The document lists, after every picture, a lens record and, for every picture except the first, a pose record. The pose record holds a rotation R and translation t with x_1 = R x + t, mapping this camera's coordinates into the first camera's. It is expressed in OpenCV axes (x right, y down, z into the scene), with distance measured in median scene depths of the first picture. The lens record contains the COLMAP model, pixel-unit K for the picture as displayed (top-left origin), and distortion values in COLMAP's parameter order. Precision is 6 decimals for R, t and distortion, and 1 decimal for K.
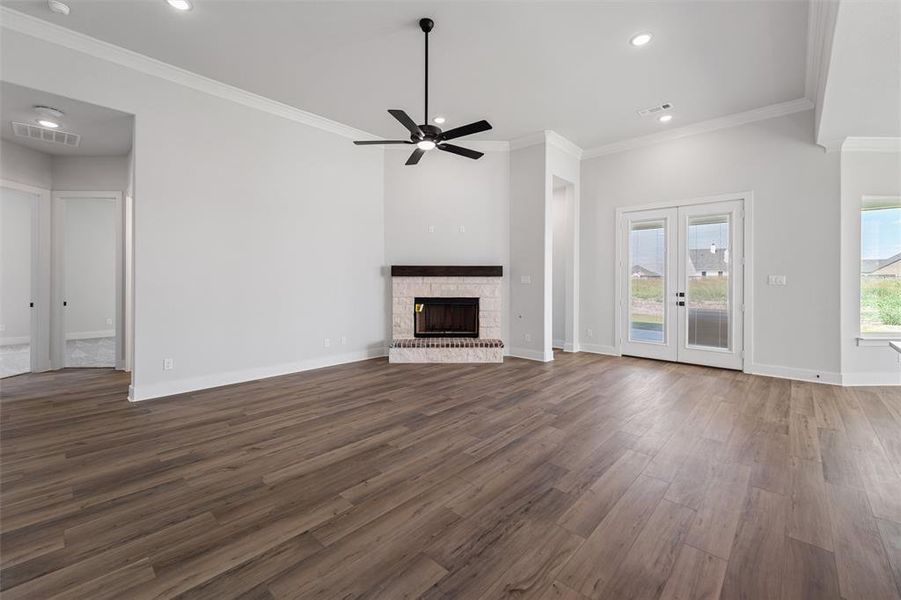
lens RADIAL K [[371.0, 0, 447.5], [0, 371.0, 281.1], [0, 0, 1]] dist [-0.001156, 0.000420]
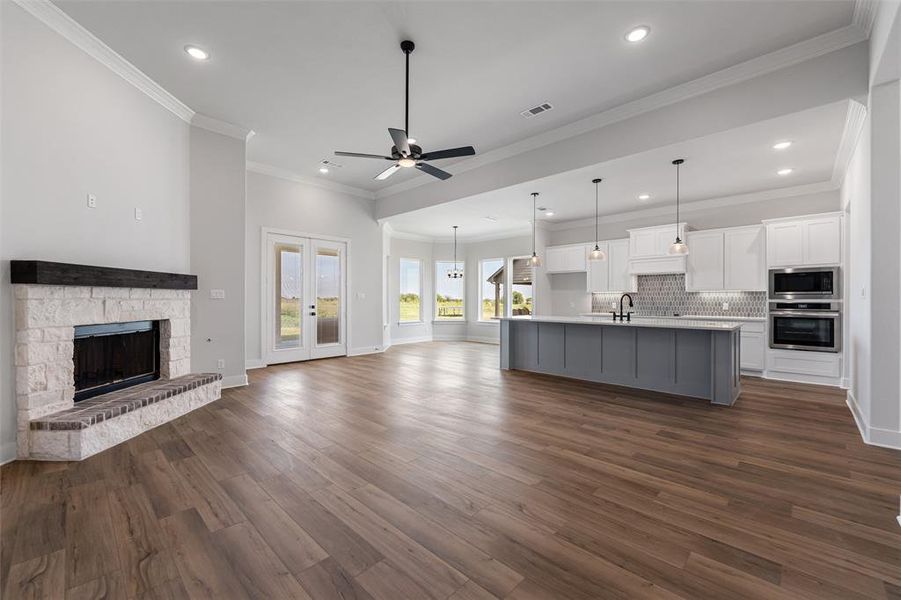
lens RADIAL K [[363.8, 0, 447.2], [0, 363.8, 299.0], [0, 0, 1]] dist [0.000400, -0.000159]
pose [[0.023809, -0.002958, 0.999712, -0.672403], [0.000749, 0.999995, 0.002941, 0.005980], [-0.999716, 0.000679, 0.023811, 0.540165]]
